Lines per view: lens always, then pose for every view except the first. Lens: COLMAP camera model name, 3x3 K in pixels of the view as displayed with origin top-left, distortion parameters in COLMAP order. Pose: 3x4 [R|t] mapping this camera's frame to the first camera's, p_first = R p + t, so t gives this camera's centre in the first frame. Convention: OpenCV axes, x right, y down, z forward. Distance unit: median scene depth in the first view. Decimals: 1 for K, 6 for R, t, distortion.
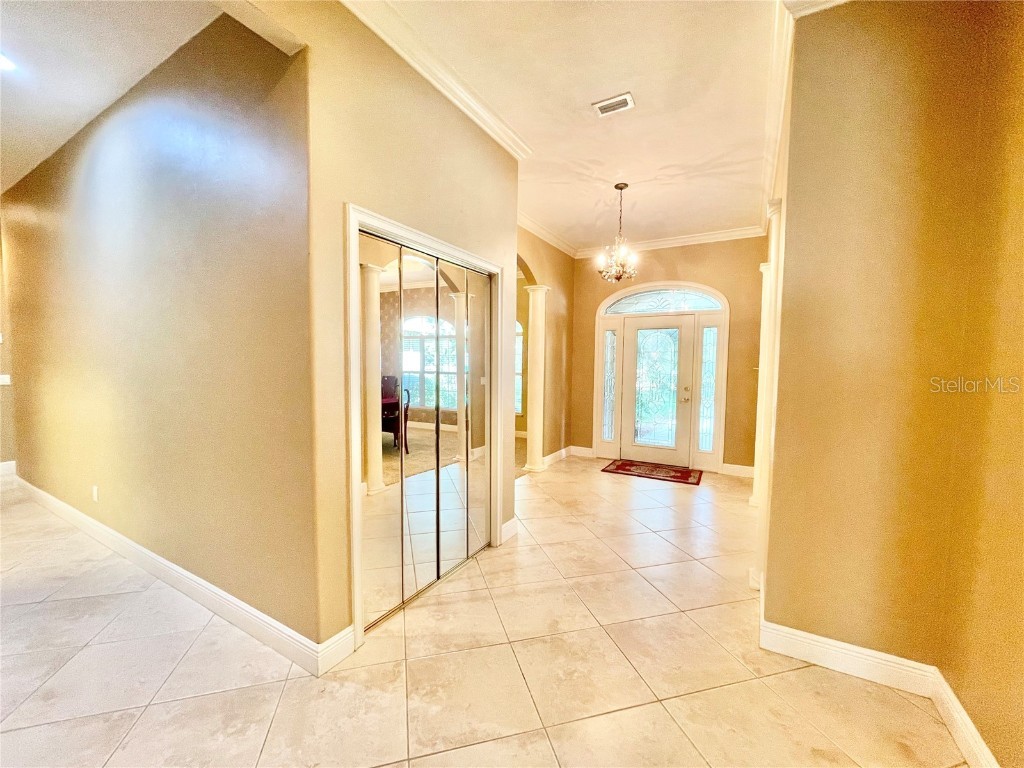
lens RADIAL K [[415.1, 0, 508.7], [0, 415.1, 387.1], [0, 0, 1]] dist [0.001936, 0.000151]
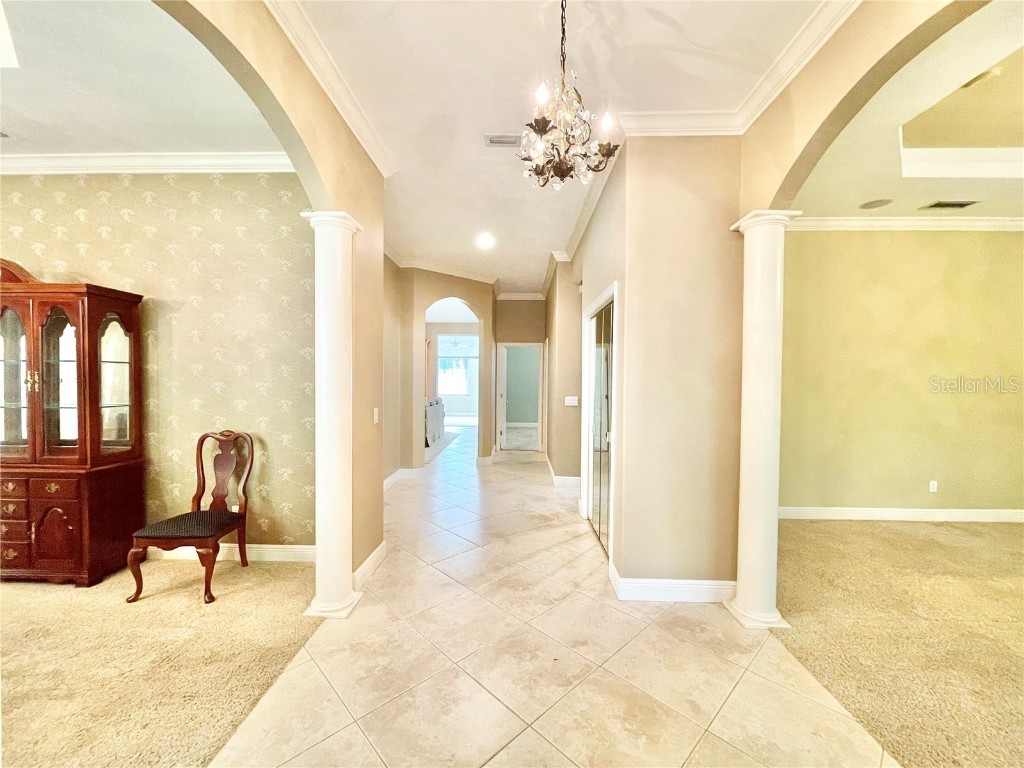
lens RADIAL K [[415.1, 0, 510.8], [0, 415.1, 381.3], [0, 0, 1]] dist [0.001936, 0.000151]
pose [[-0.872620, 0.003764, -0.488385, 0.769227], [-0.031425, 0.997466, 0.063836, -0.148153], [0.487388, 0.071052, -0.870290, 2.045307]]
